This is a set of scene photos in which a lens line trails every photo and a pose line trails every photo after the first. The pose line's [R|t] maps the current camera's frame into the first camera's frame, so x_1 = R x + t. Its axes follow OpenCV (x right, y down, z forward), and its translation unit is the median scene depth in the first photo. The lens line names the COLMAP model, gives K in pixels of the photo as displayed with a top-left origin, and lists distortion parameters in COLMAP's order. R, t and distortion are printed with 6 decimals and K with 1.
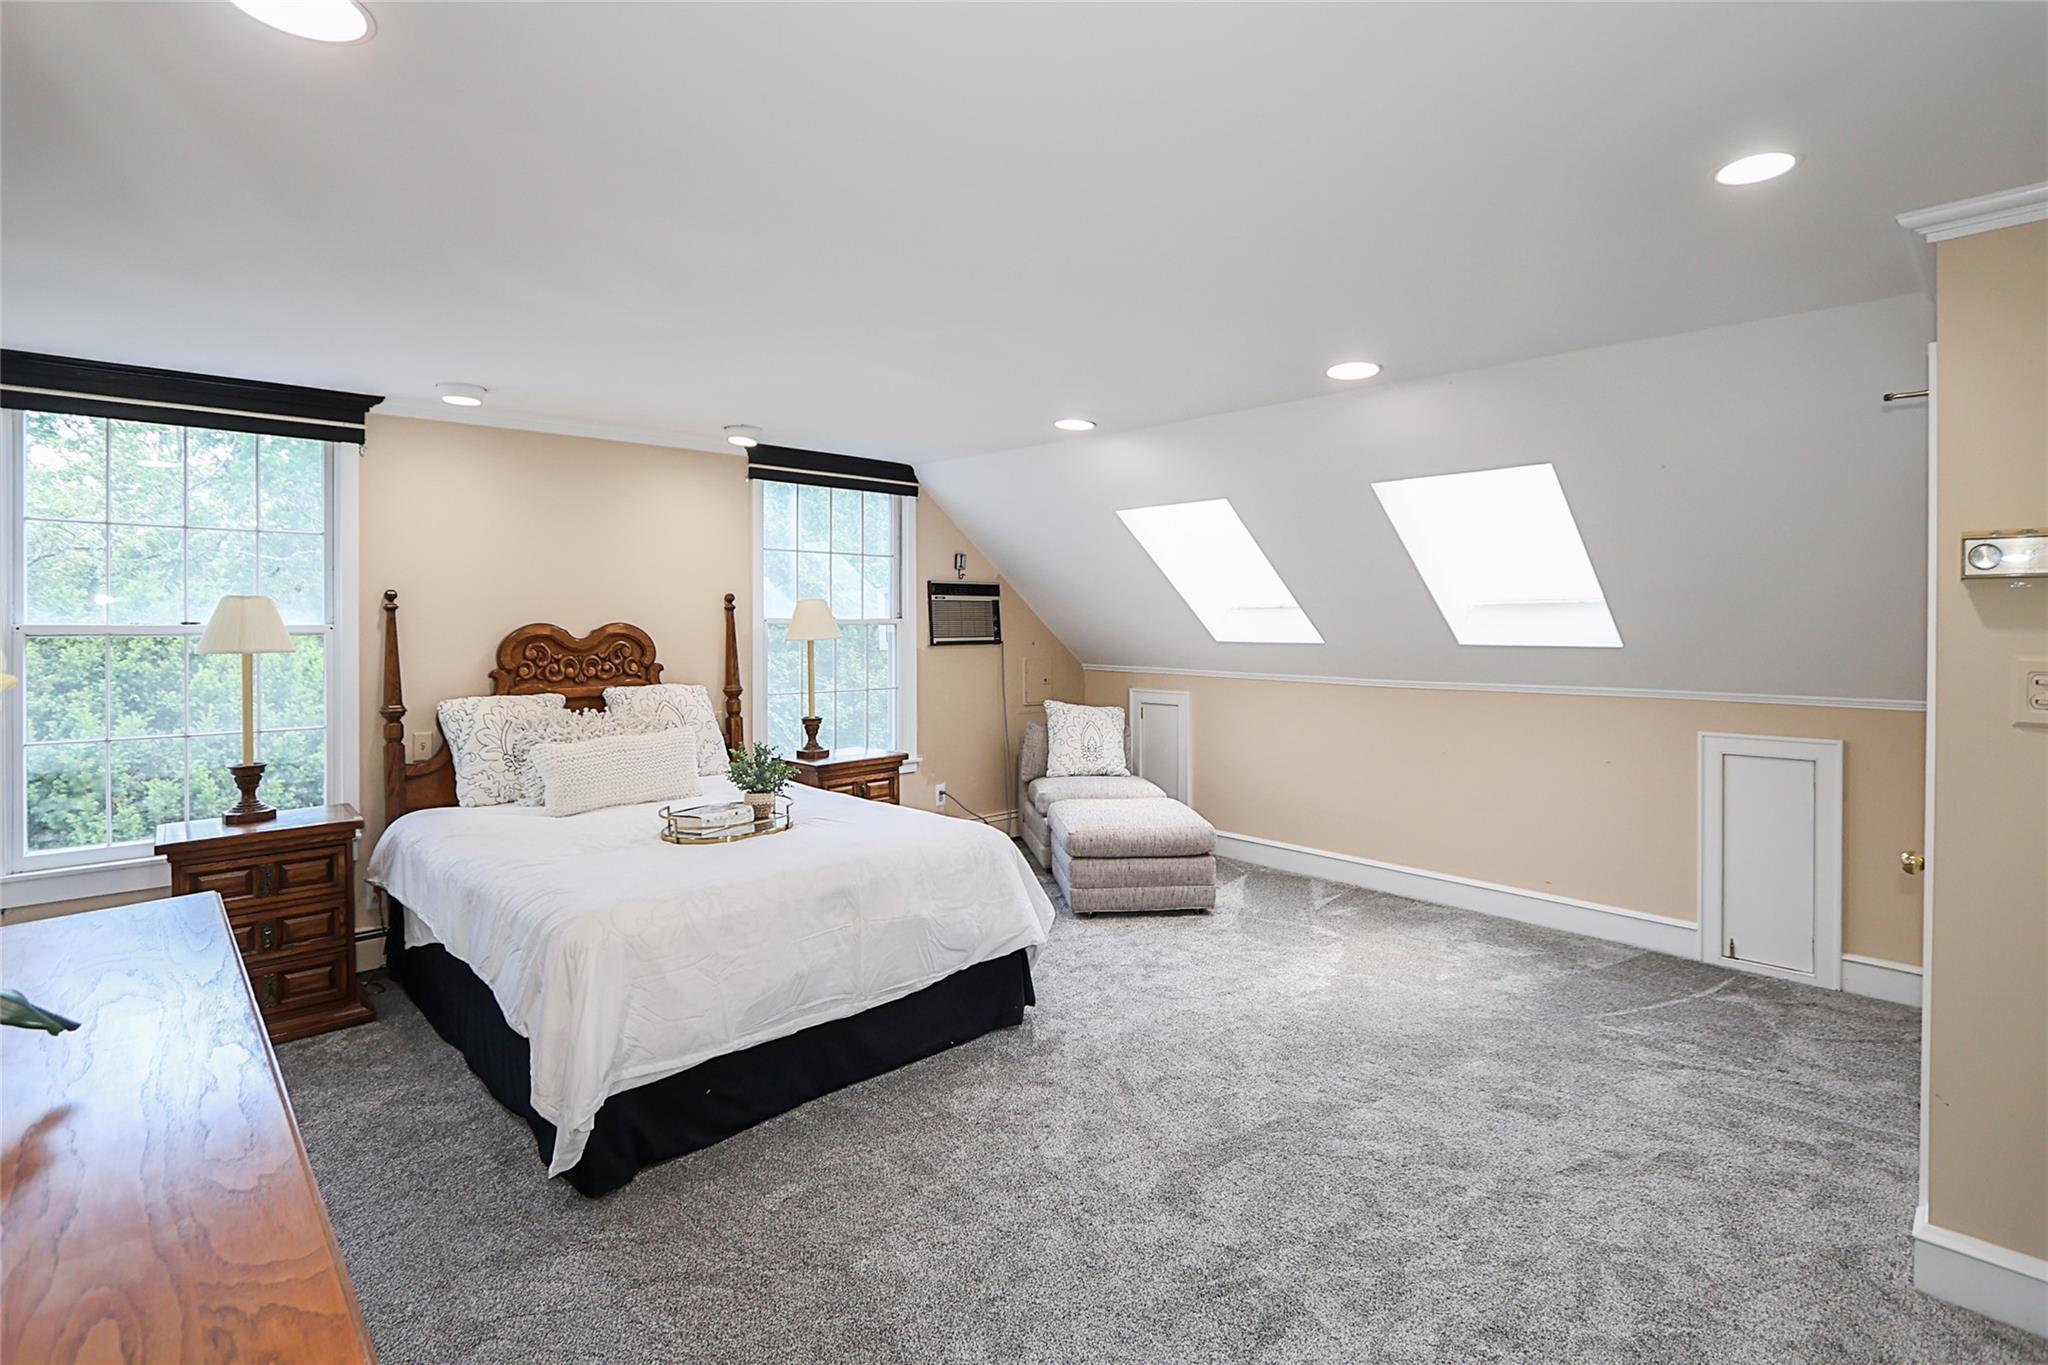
lens RADIAL K [[951.7, 0, 1024.0], [0, 951.7, 682.5], [0, 0, 1]] dist [0.001337, 0.000190]
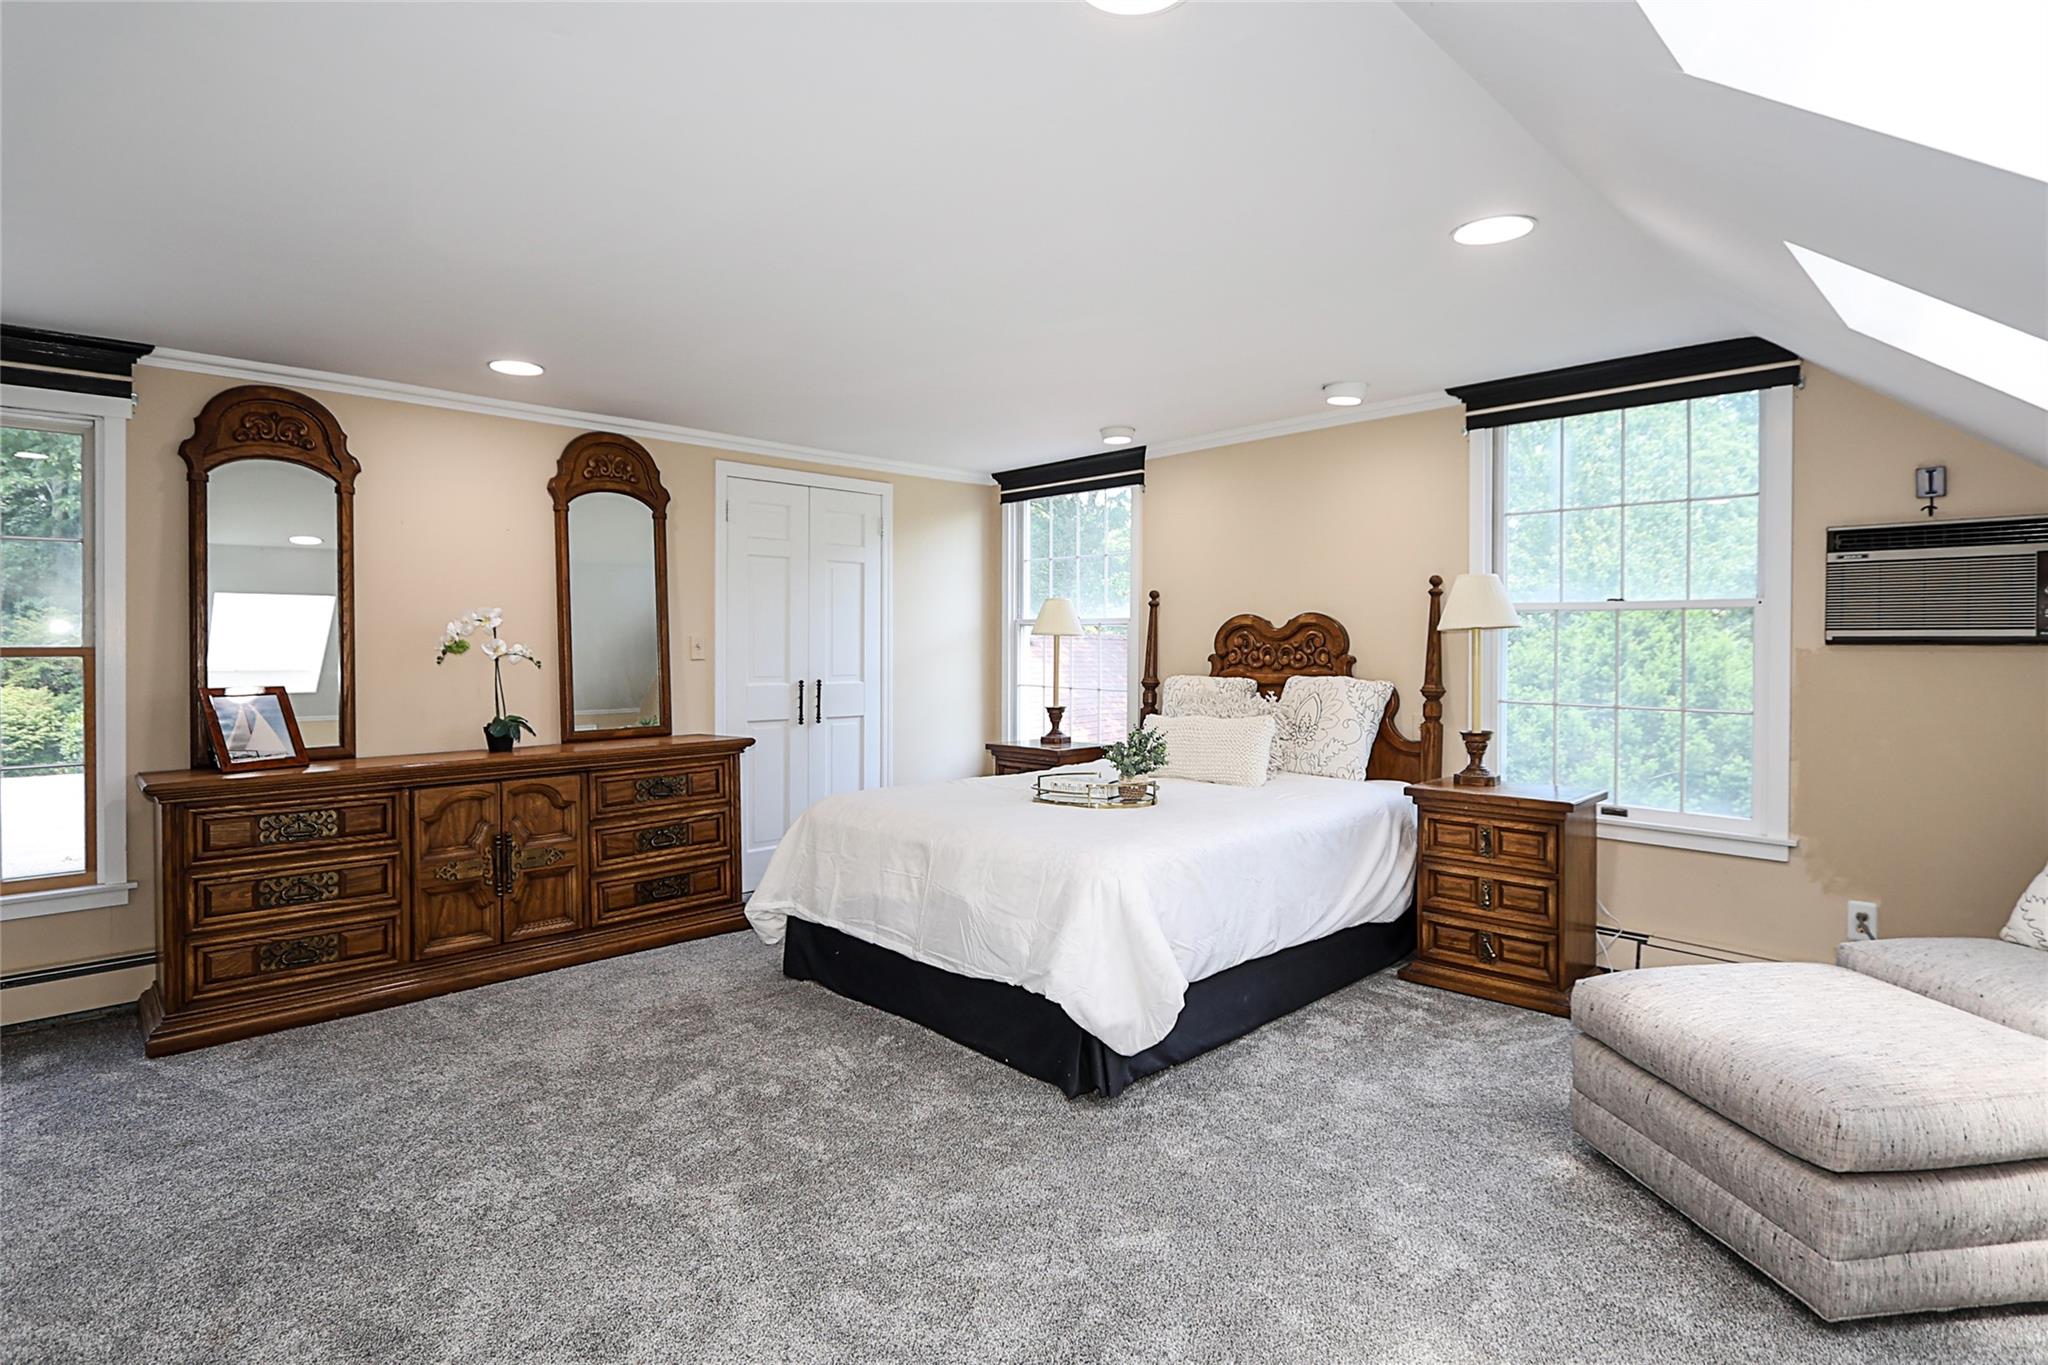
lens RADIAL K [[1012.0, 0, 1024.0], [0, 1012.0, 682.5], [0, 0, 1]] dist [0.000671, 0.000055]
pose [[0.012275, 0.061437, -0.998035, 0.648895], [-0.046964, 0.997045, 0.060798, -0.040834], [0.998821, 0.046125, 0.015124, 0.698921]]
